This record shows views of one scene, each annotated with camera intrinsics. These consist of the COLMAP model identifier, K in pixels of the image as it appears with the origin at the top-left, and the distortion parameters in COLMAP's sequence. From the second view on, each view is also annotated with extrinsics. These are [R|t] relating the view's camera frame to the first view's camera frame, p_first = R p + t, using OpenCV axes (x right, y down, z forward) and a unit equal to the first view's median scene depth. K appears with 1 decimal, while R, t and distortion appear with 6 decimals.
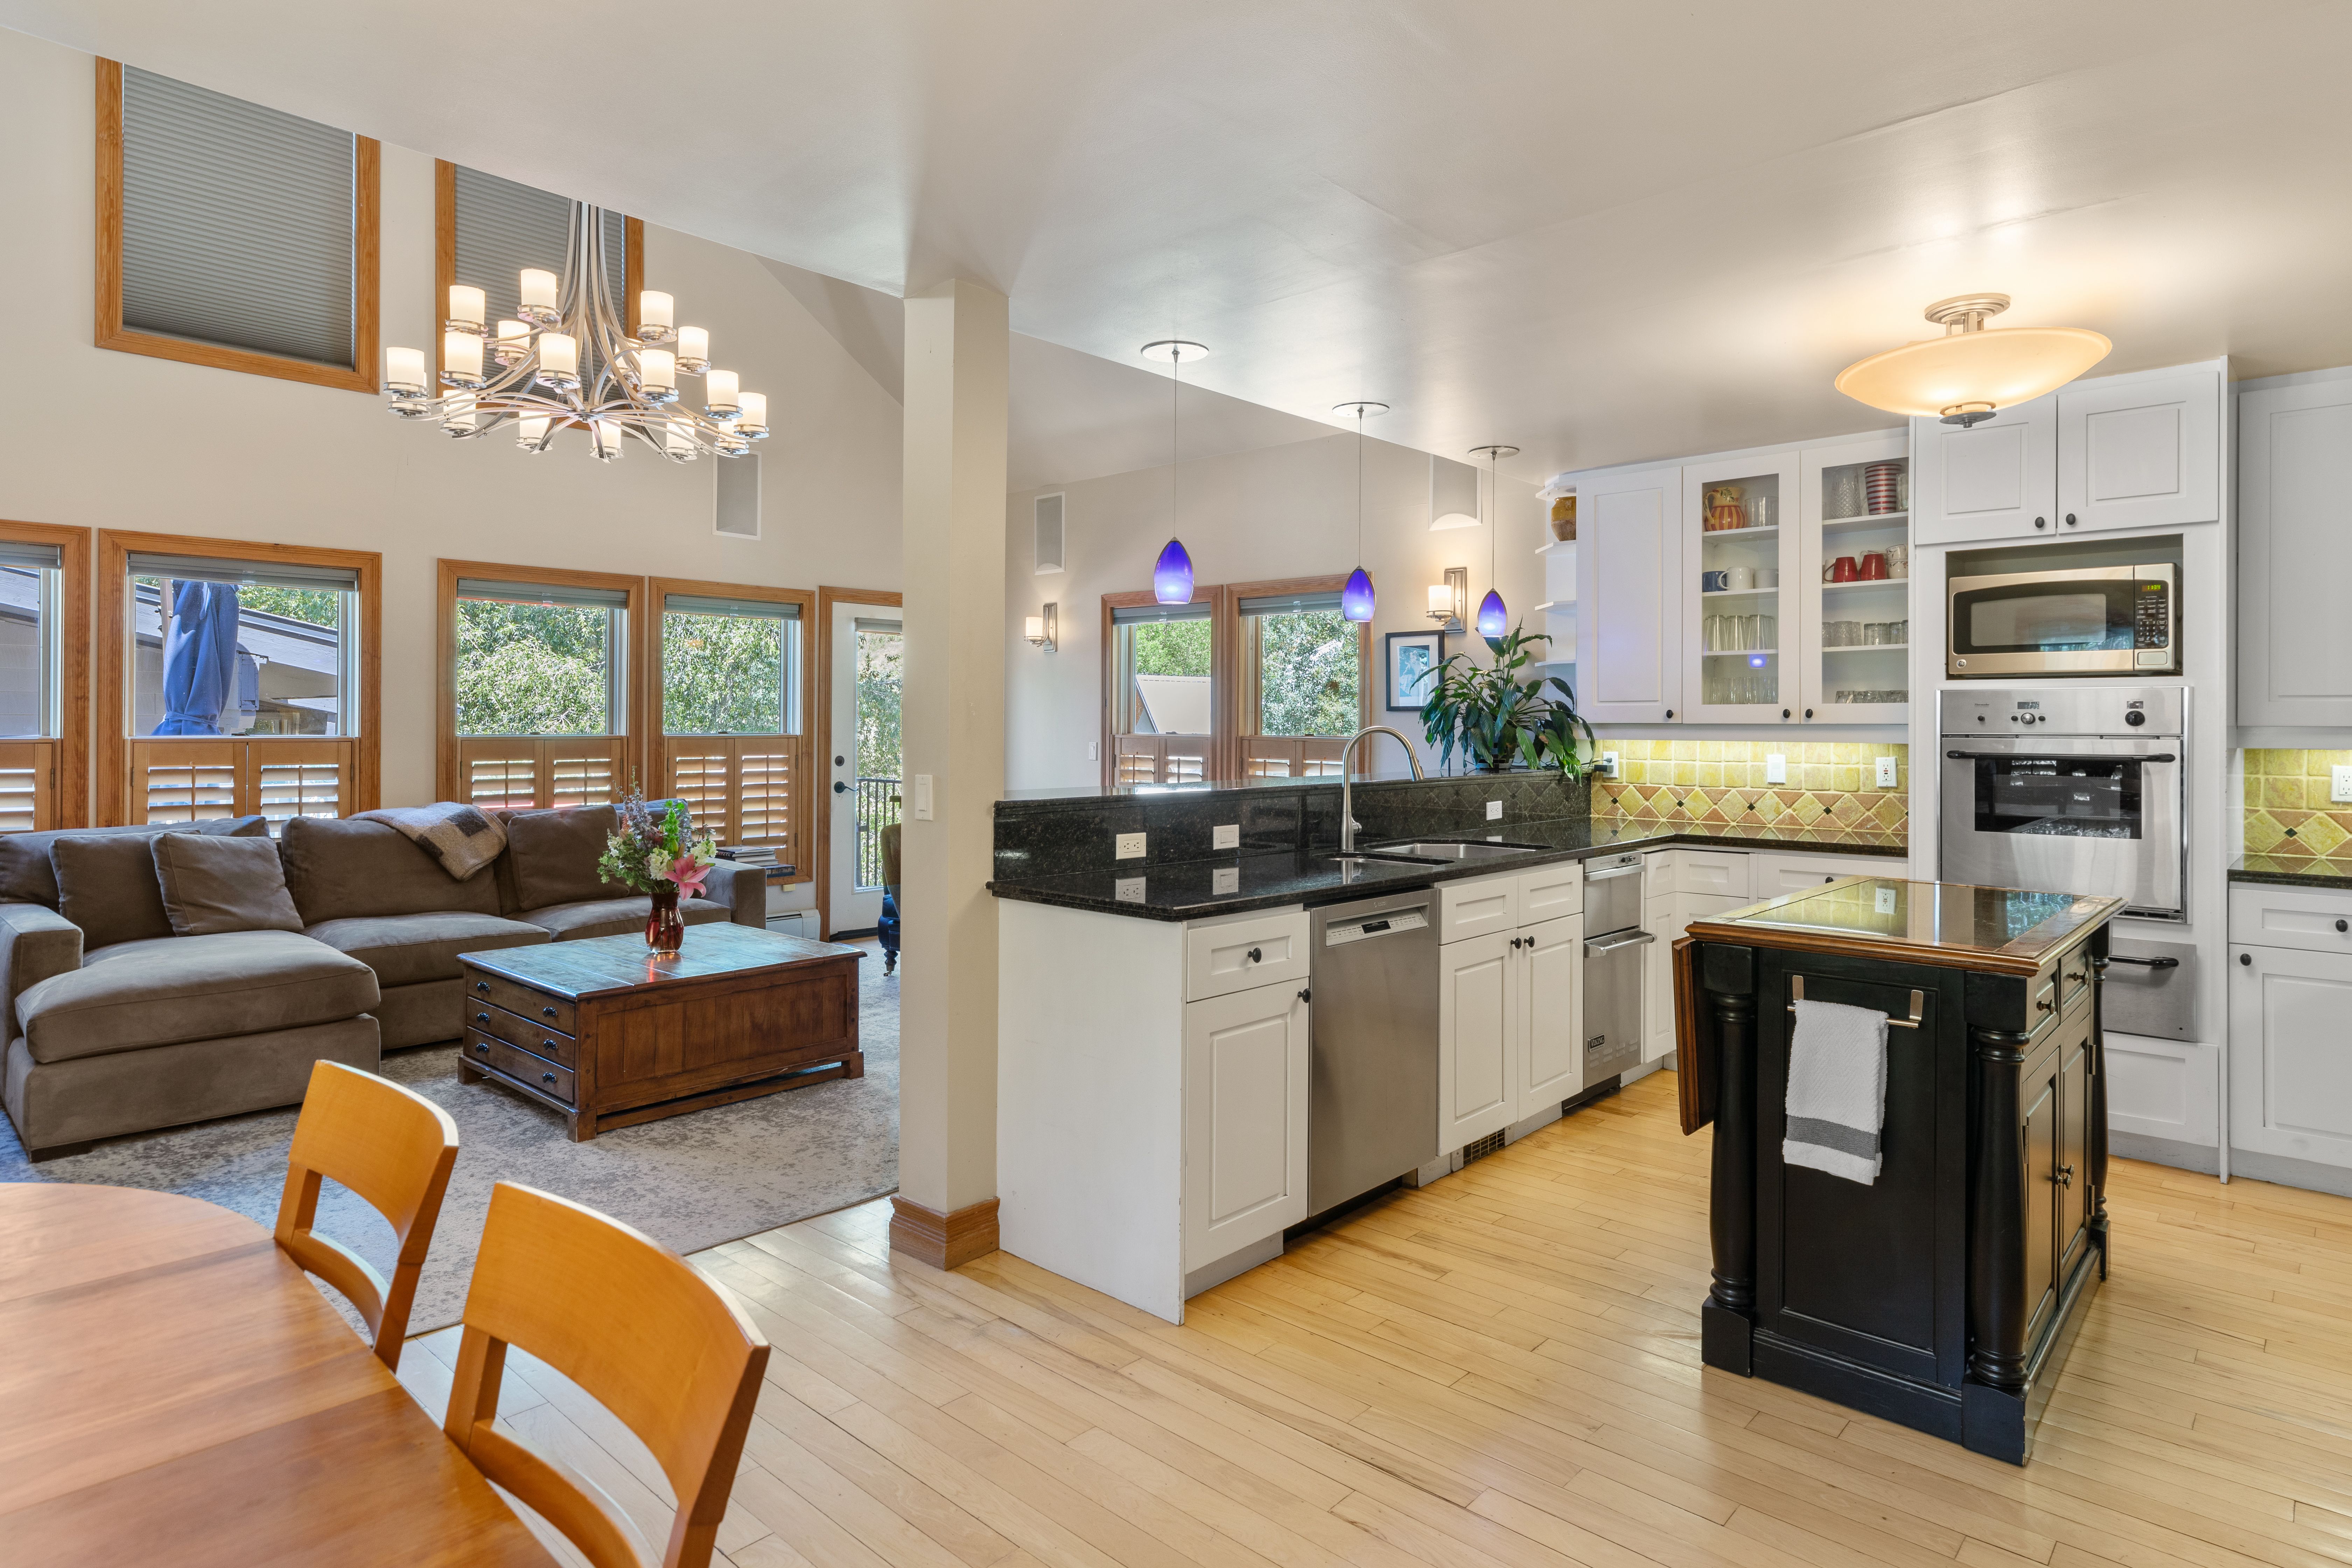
lens RADIAL K [[1301.8, 0, 1195.6], [0, 1301.8, 719.2], [0, 0, 1]] dist [0.003563, -0.000498]
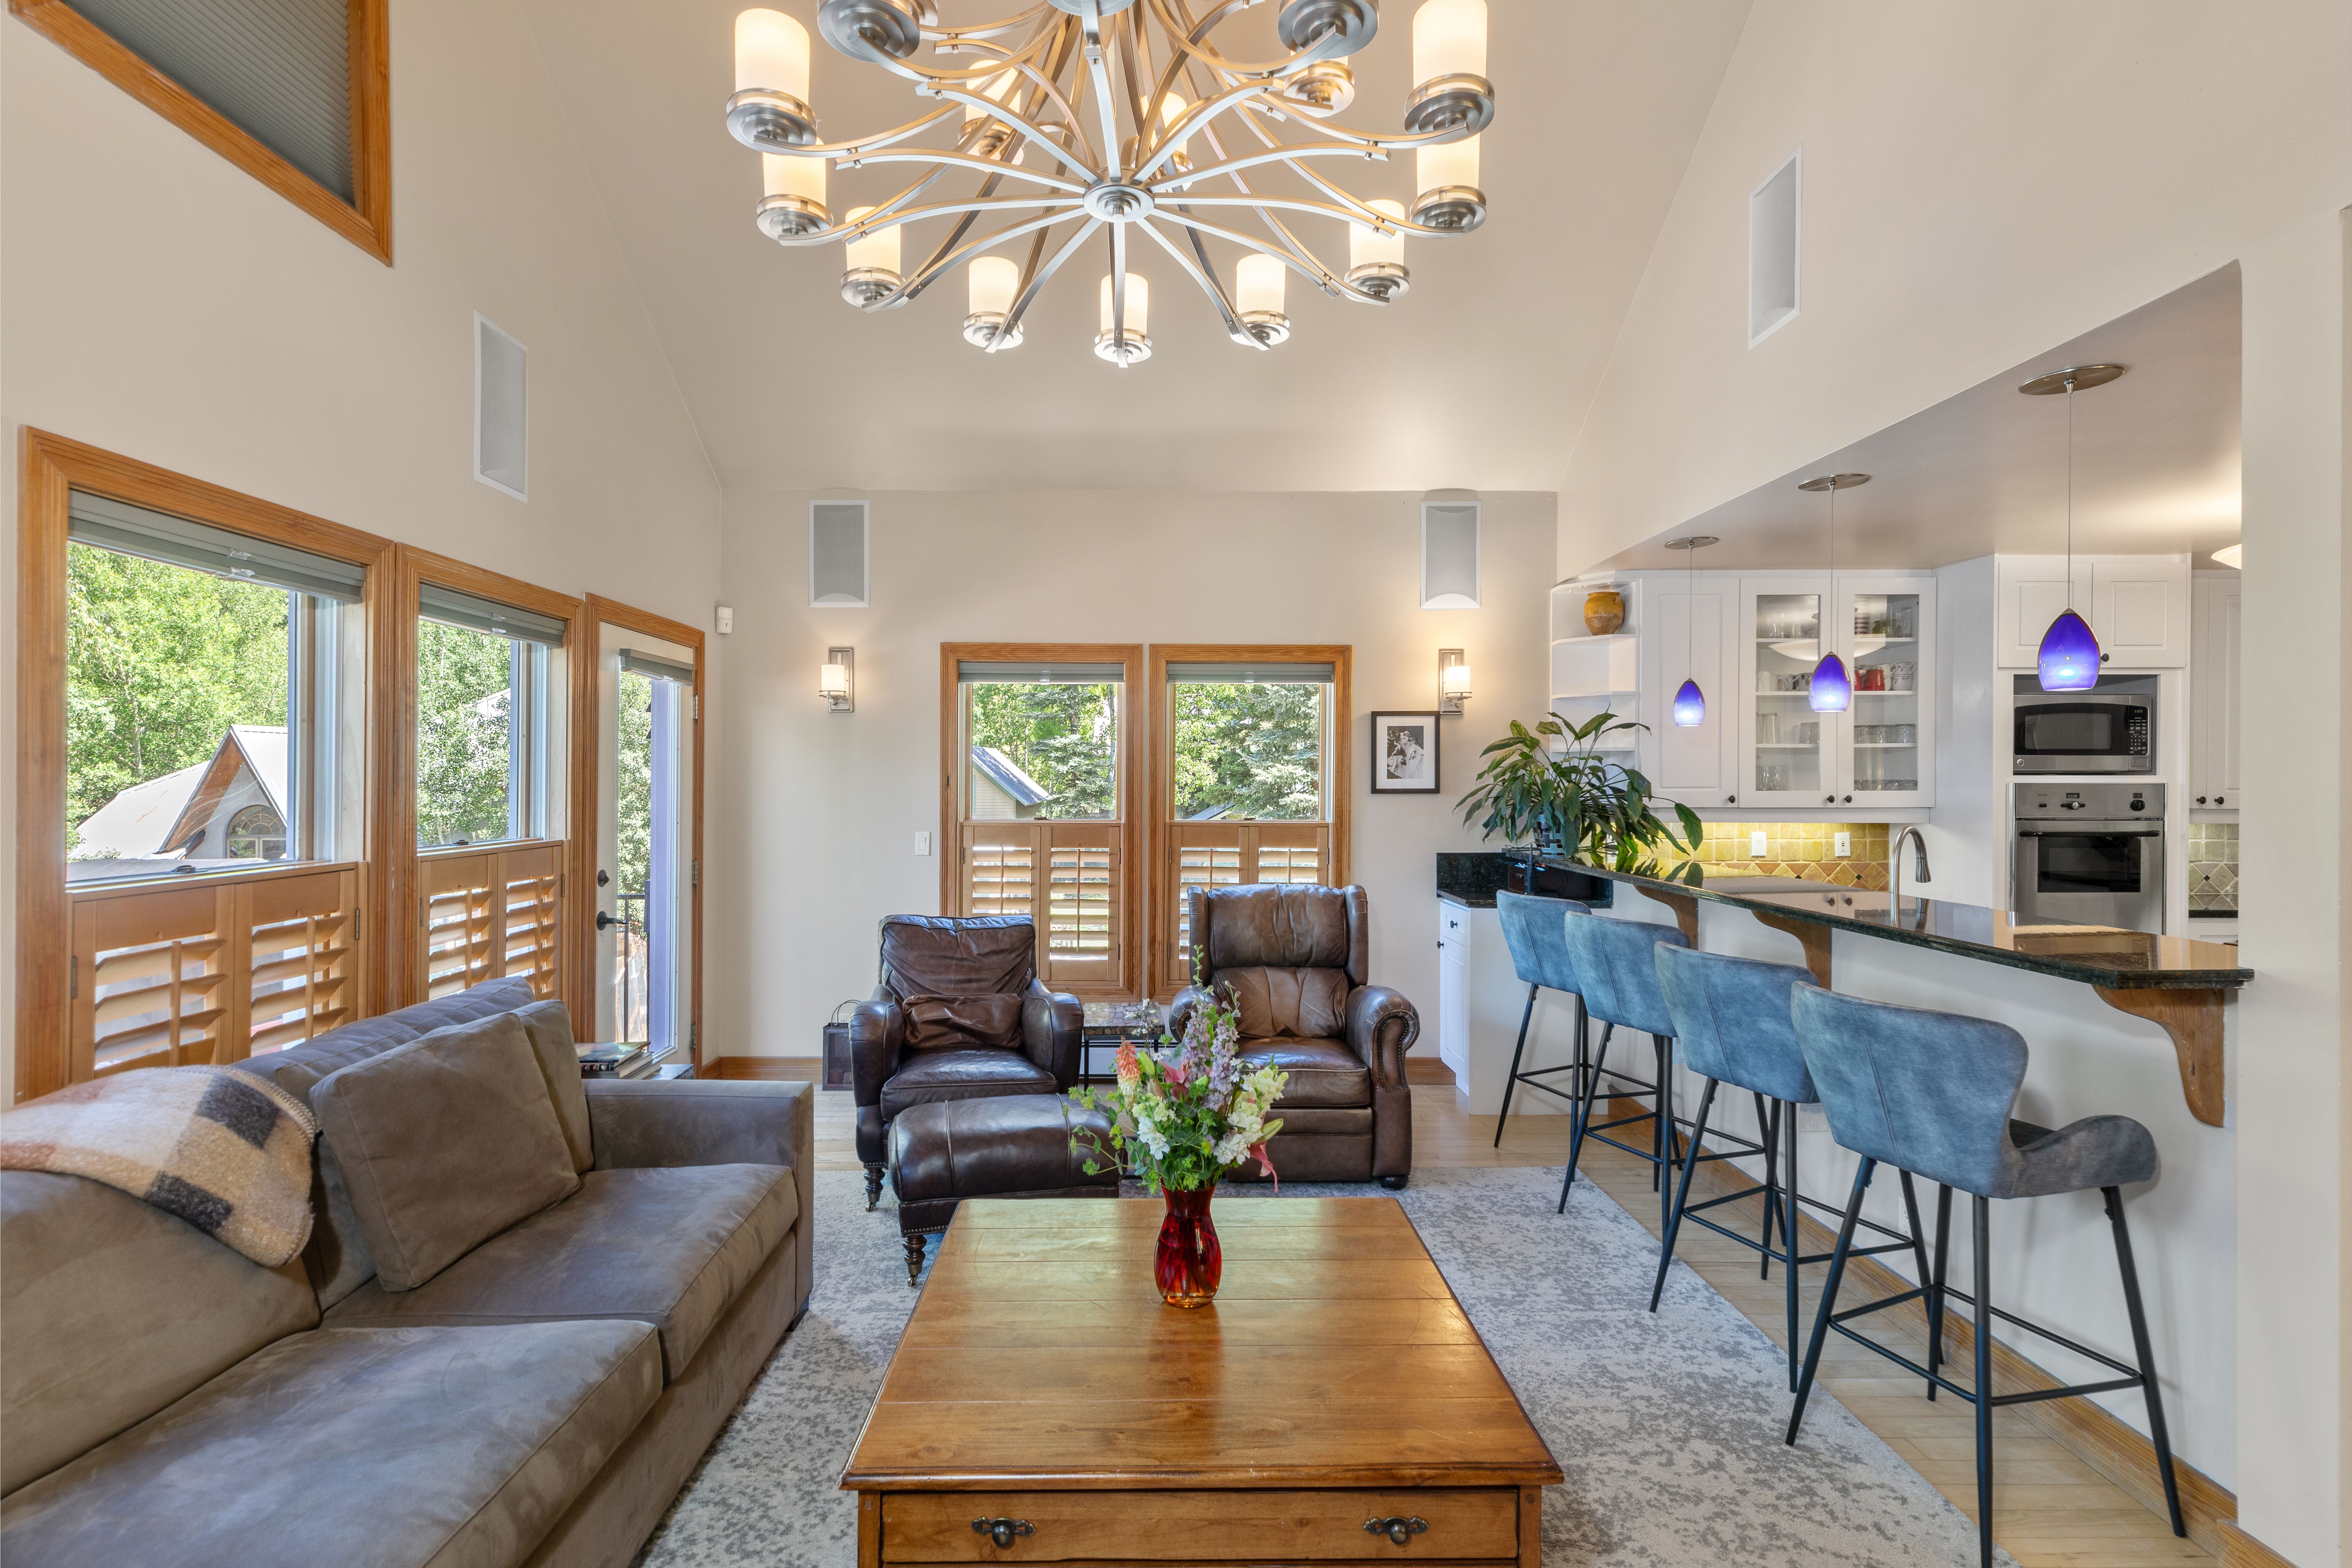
lens RADIAL K [[1137.8, 0, 1162.1], [0, 1137.8, 784.4], [0, 0, 1]] dist [0.007741, -0.000250]
pose [[0.728716, -0.006975, 0.684780, -0.652831], [0.000038, 0.999949, 0.010144, -0.026169], [-0.684816, -0.007367, 0.728679, 0.615784]]
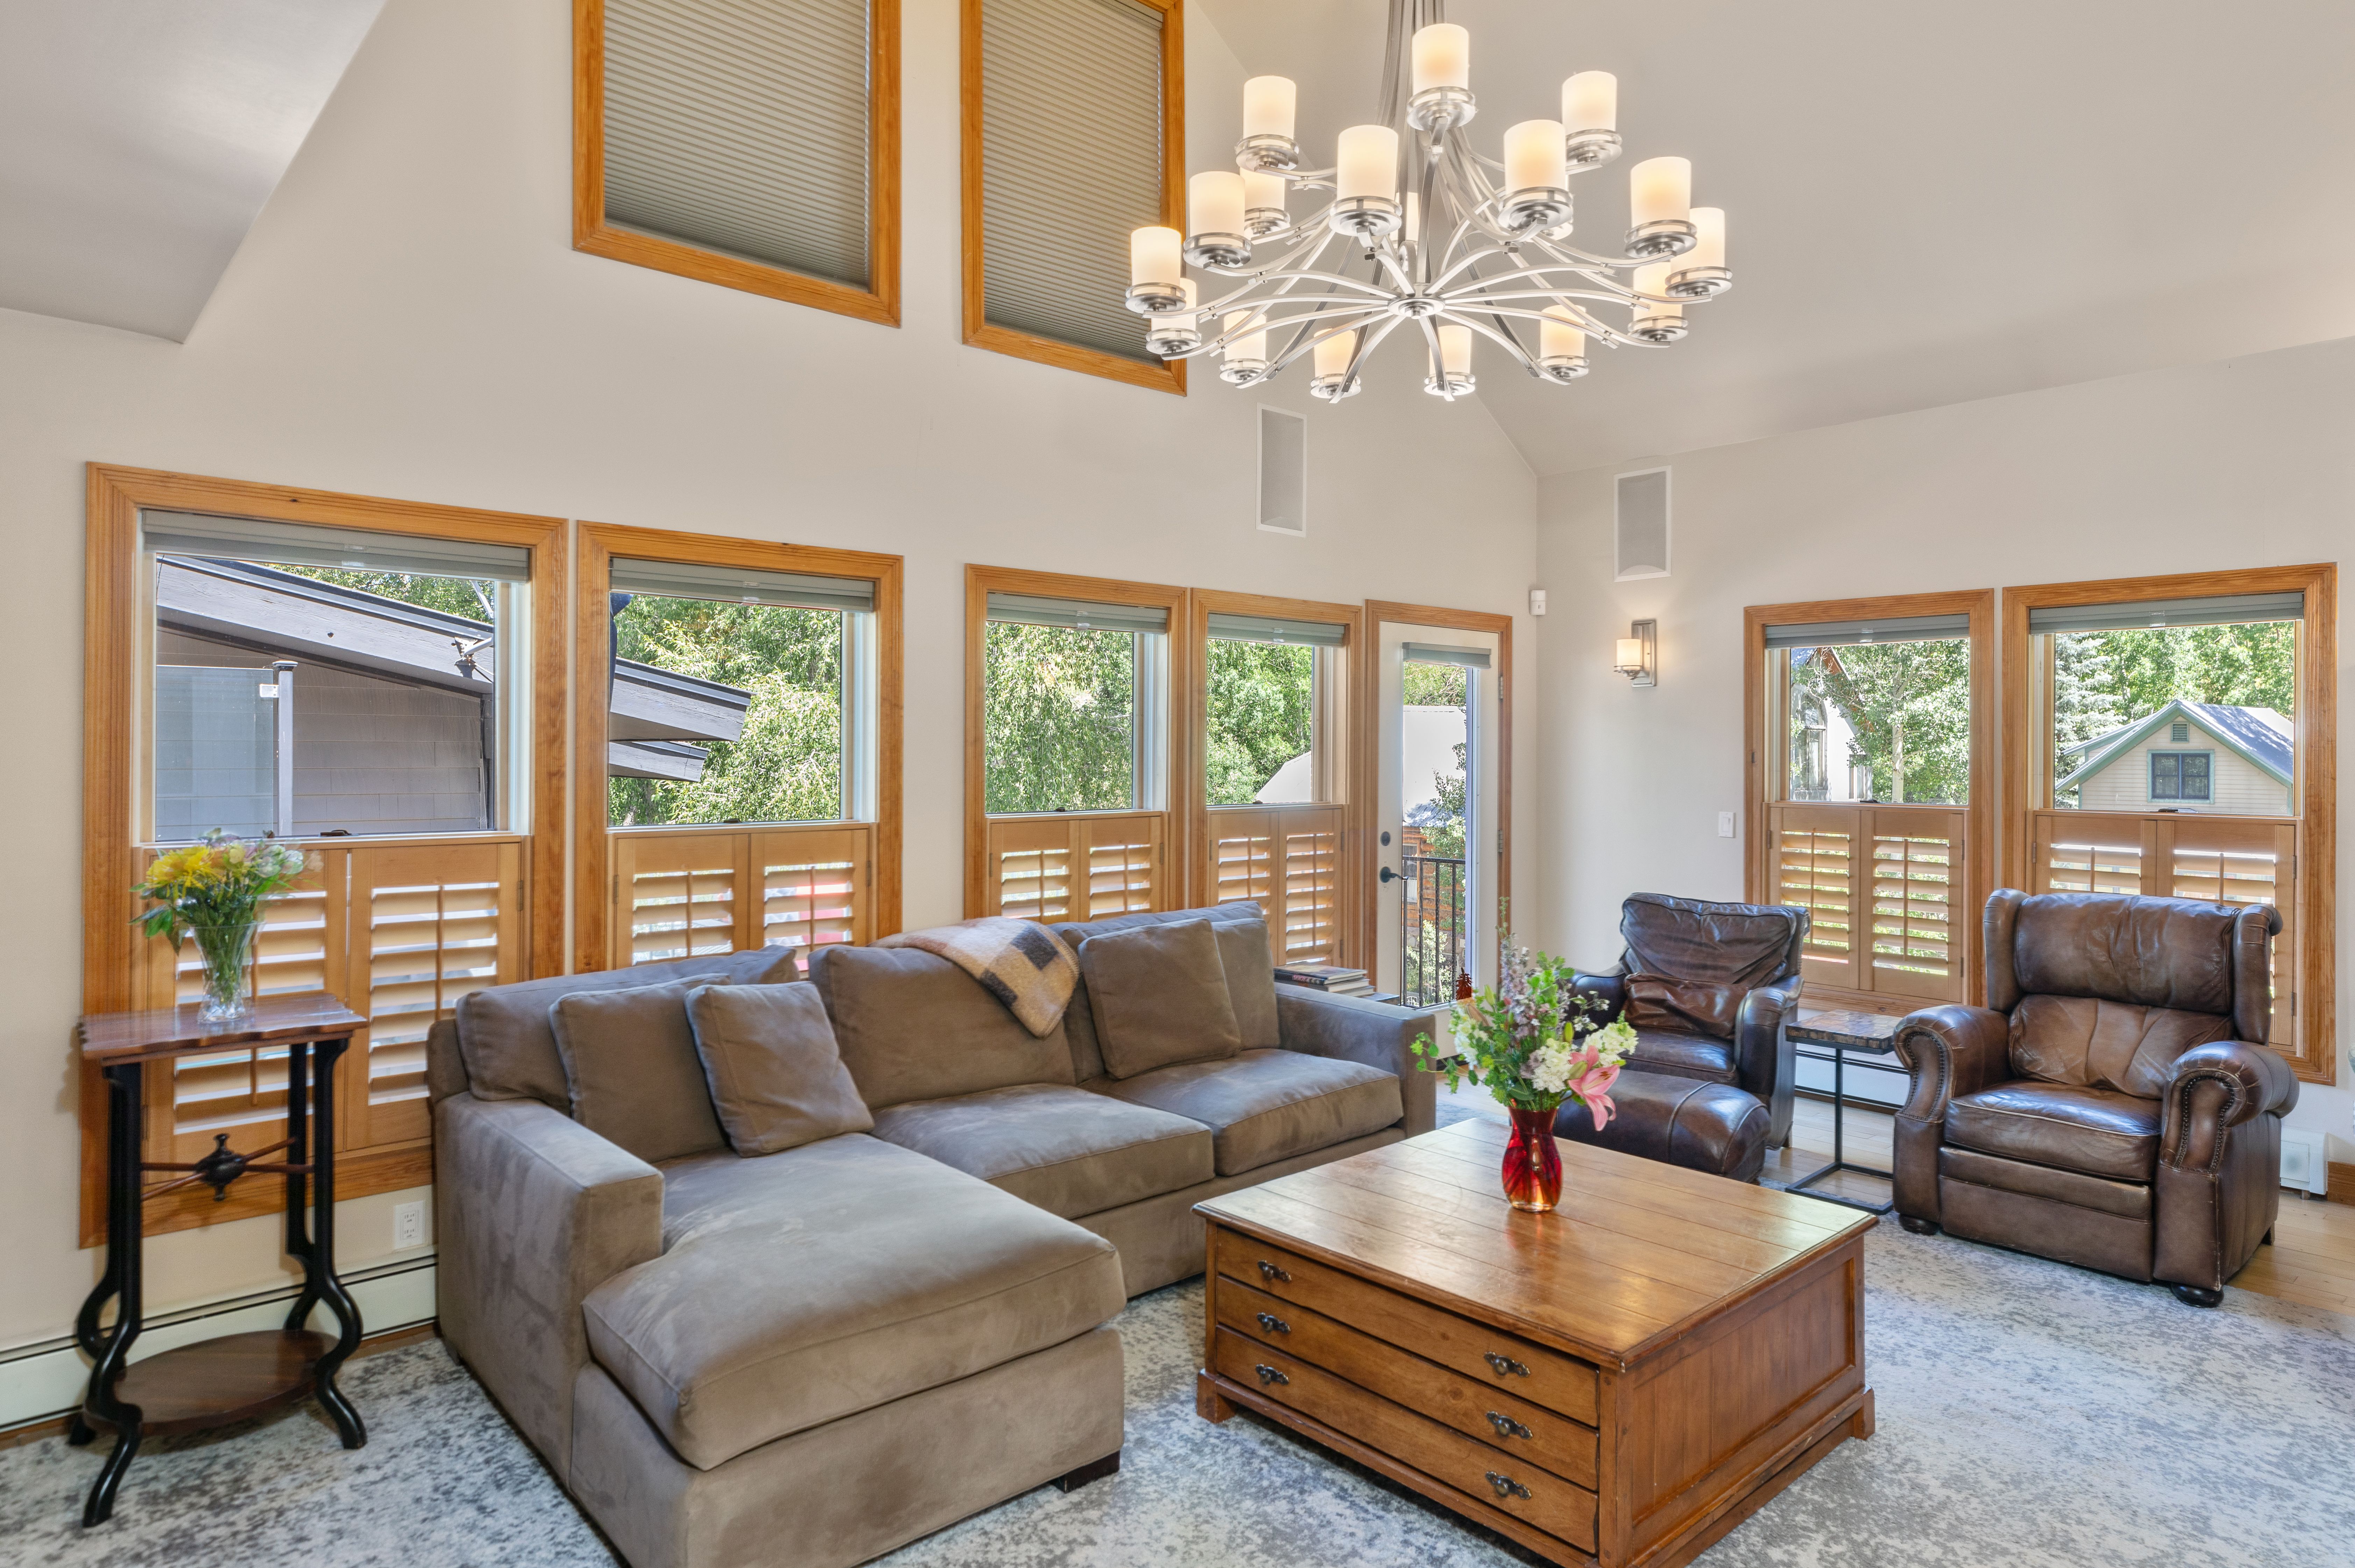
lens RADIAL K [[1367.2, 0, 1170.1], [0, 1367.2, 744.9], [0, 0, 1]] dist [0.004144, 0.000060]
pose [[0.994788, -0.002709, -0.101928, -0.457480], [0.002626, 0.999996, -0.000950, -0.029120], [0.101930, 0.000677, 0.994791, 0.325714]]
